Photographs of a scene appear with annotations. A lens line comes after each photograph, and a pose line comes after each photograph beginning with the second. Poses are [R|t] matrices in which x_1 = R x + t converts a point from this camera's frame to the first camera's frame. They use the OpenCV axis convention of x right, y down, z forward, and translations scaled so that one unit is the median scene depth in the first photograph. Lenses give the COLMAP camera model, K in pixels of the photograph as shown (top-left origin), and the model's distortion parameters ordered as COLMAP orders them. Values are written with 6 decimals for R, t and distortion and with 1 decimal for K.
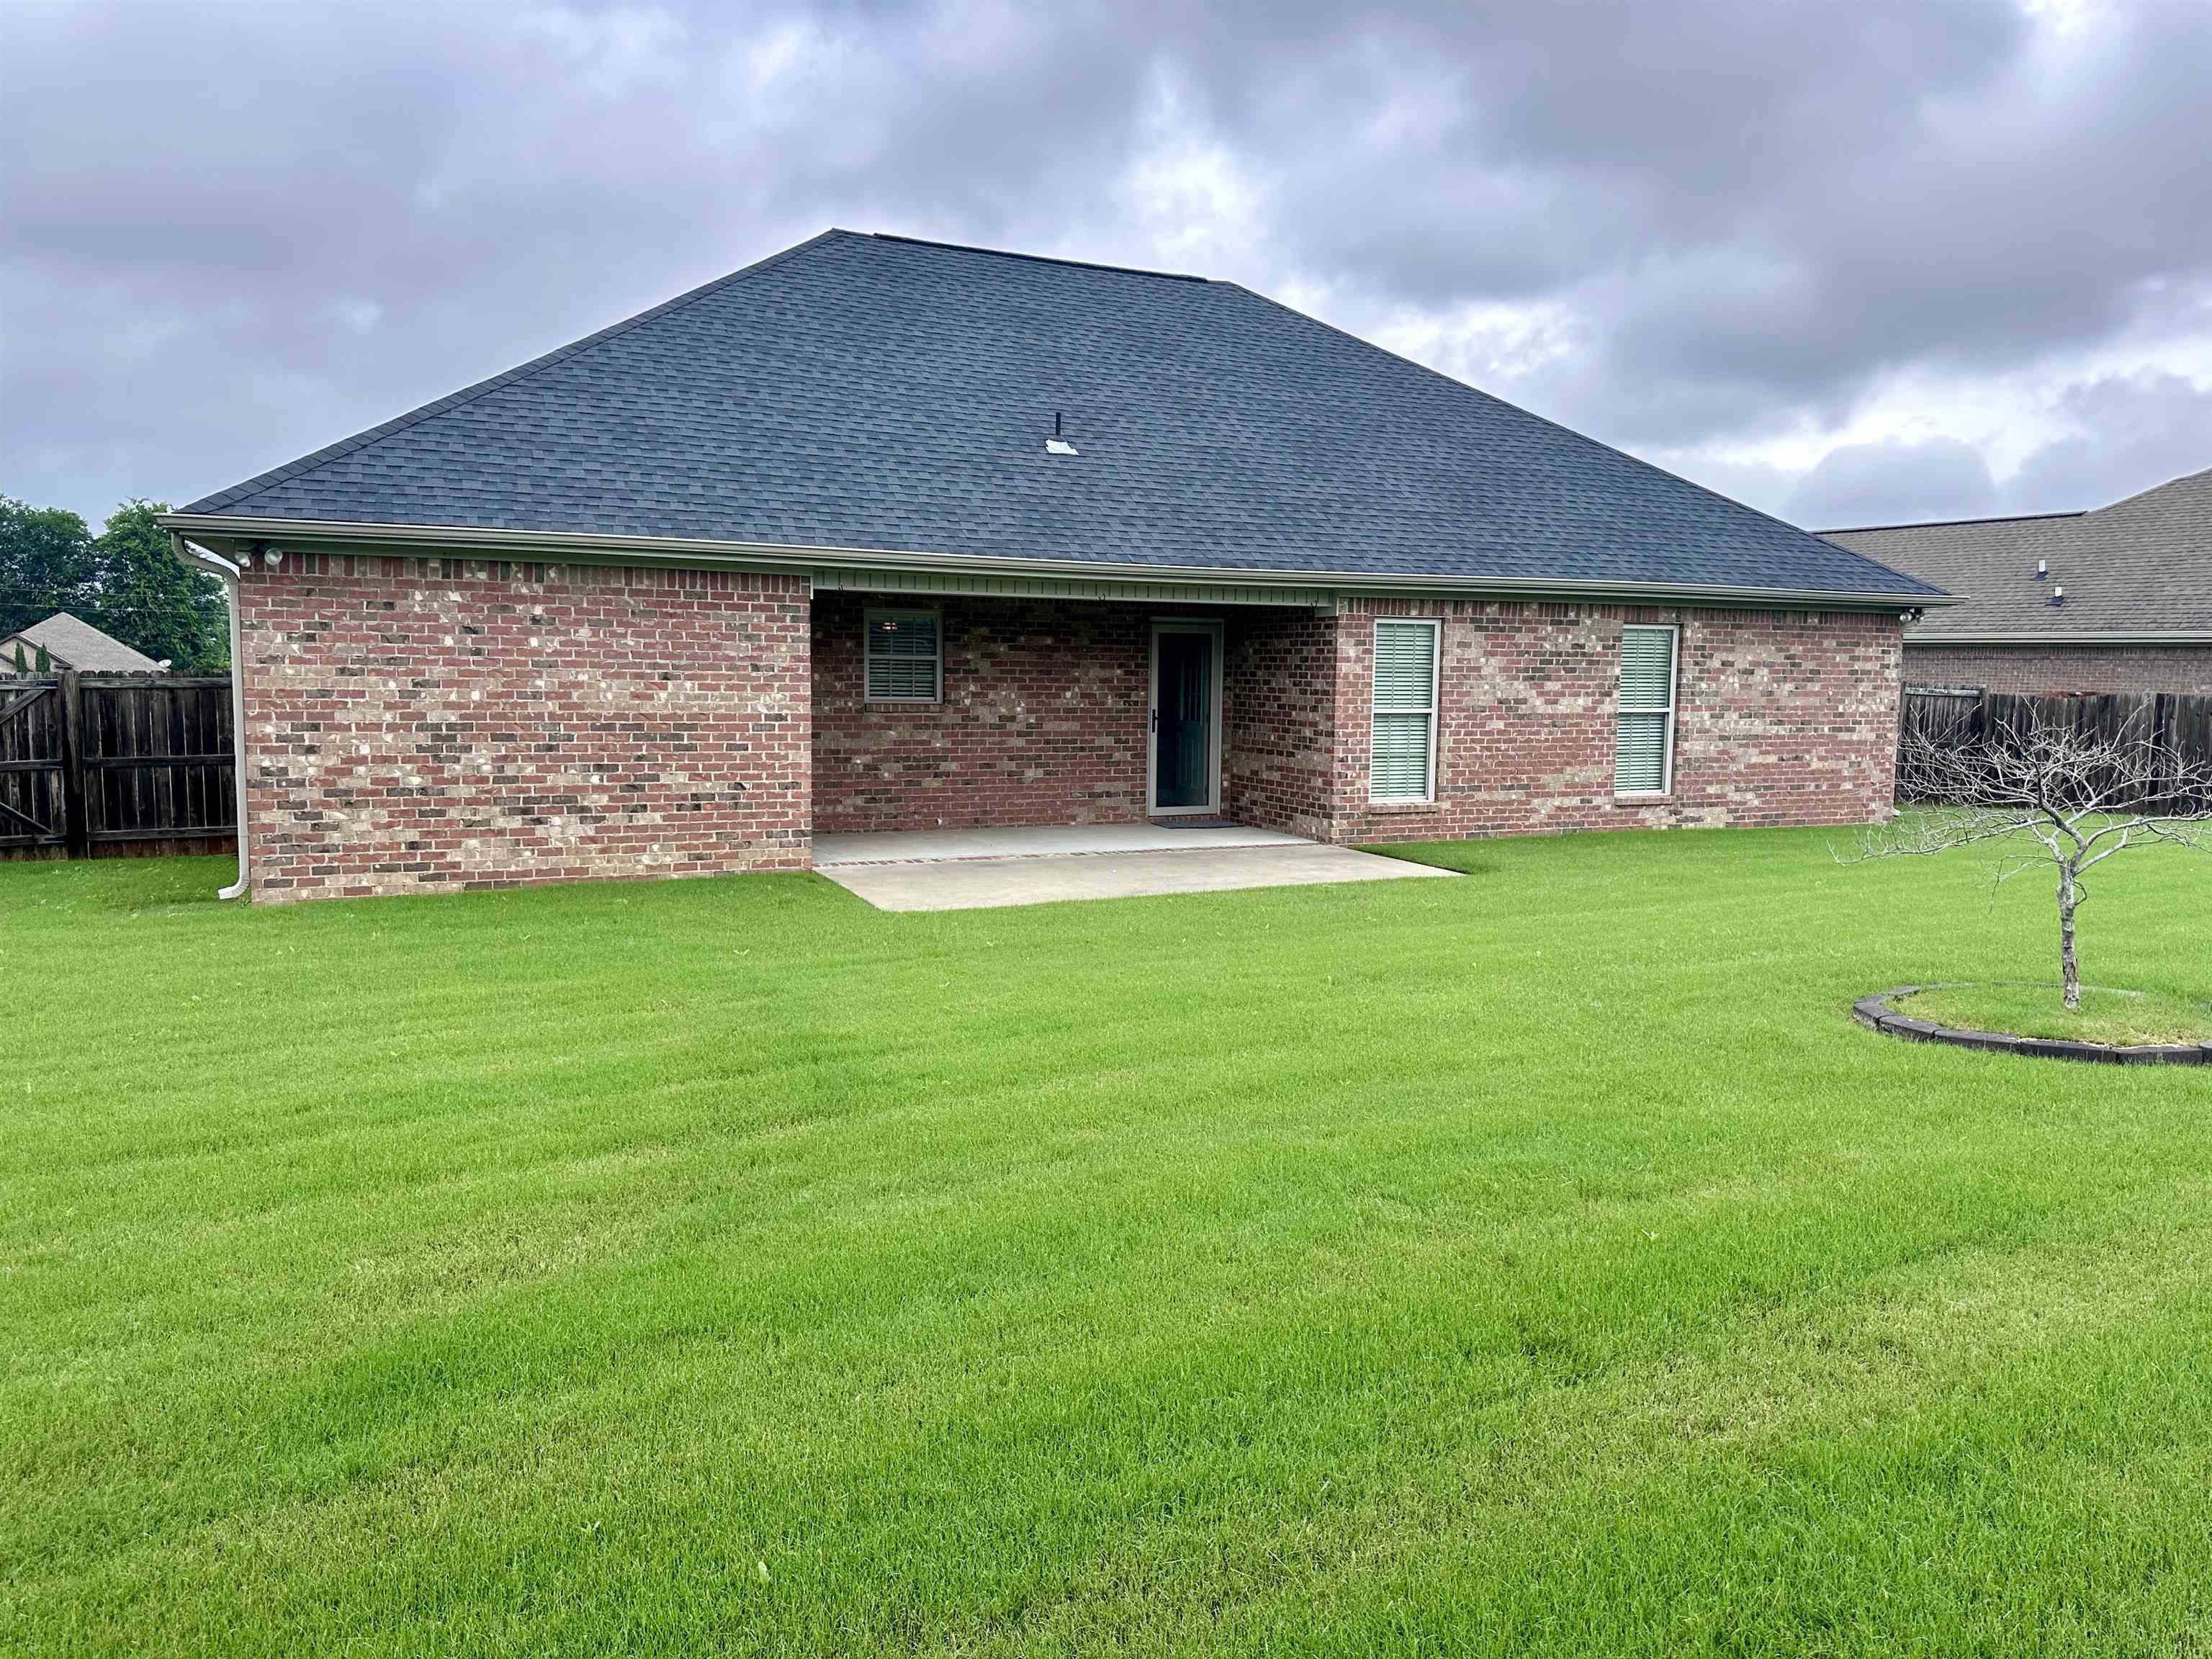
lens RADIAL K [[1547.3, 0, 1106.2], [0, 1547.3, 828.9], [0, 0, 1]] dist [0.006660, 0.000337]
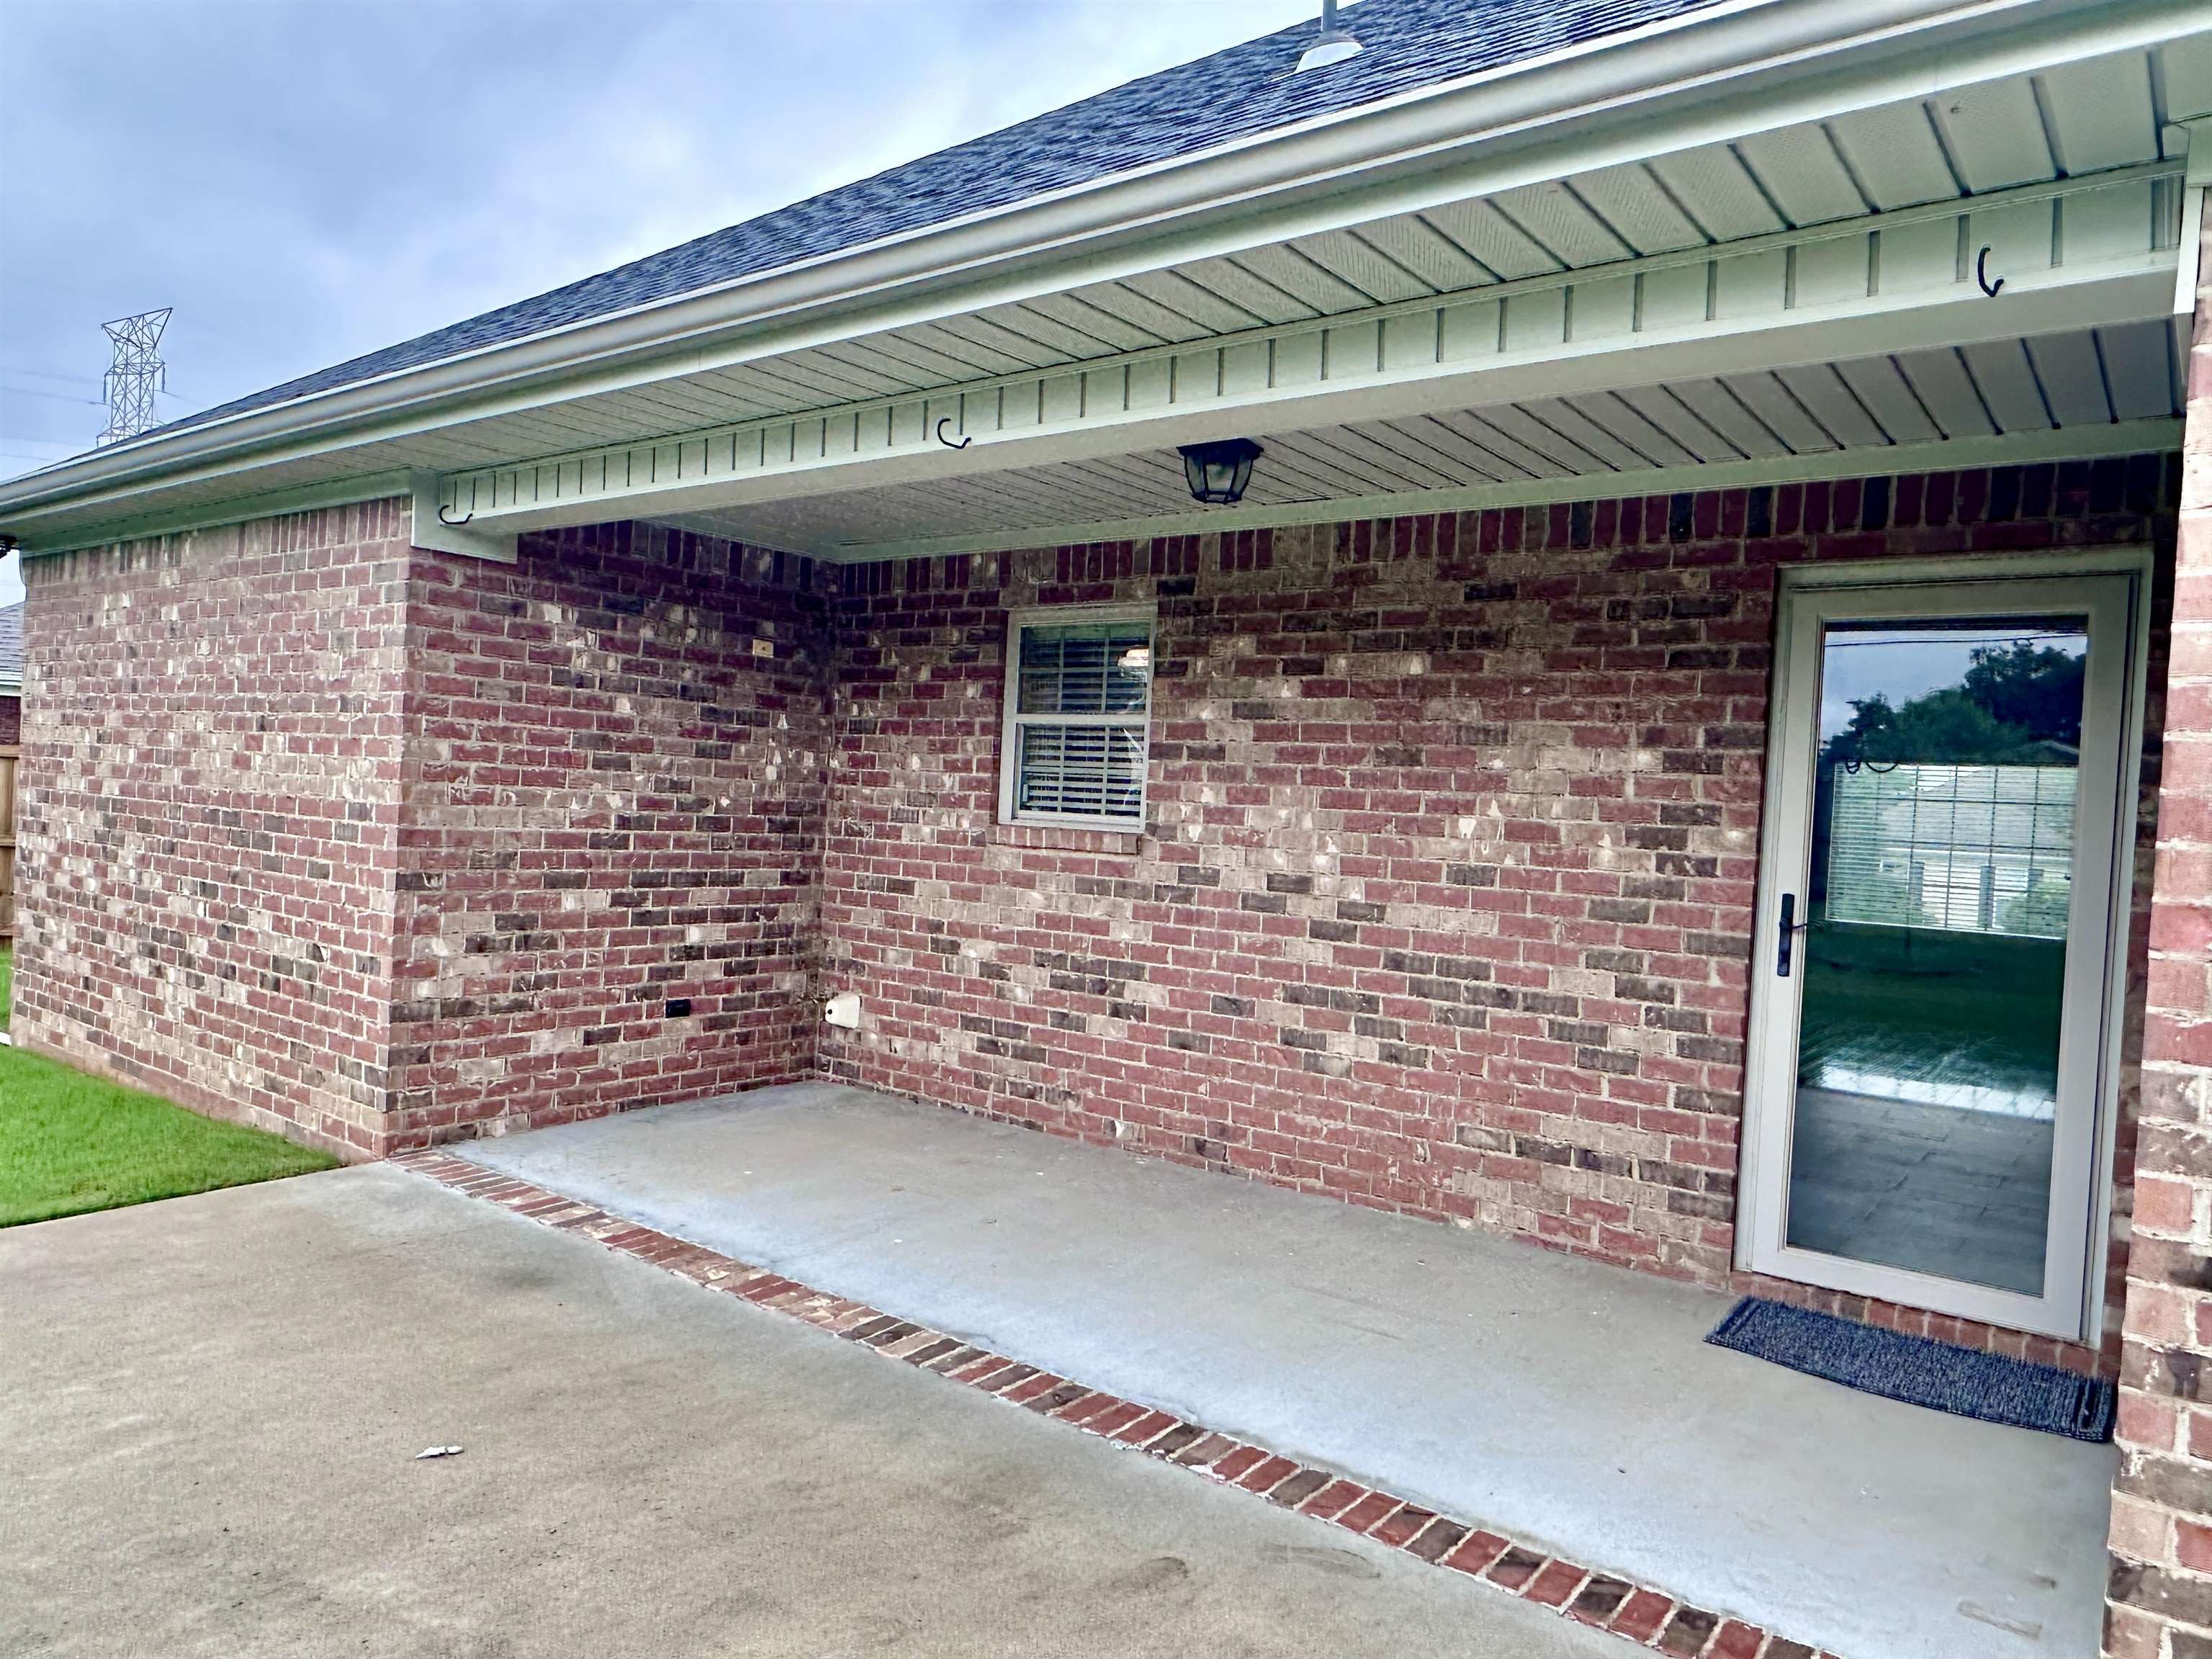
lens RADIAL K [[1441.3, 0, 1106.9], [0, 1441.3, 830.4], [0, 0, 1]] dist [-0.002244, 0.000164]
pose [[0.464816, 0.025325, -0.885045, 0.214732], [-0.136384, 0.989709, -0.043308, -0.063731], [0.874840, 0.140836, 0.463486, 0.810310]]
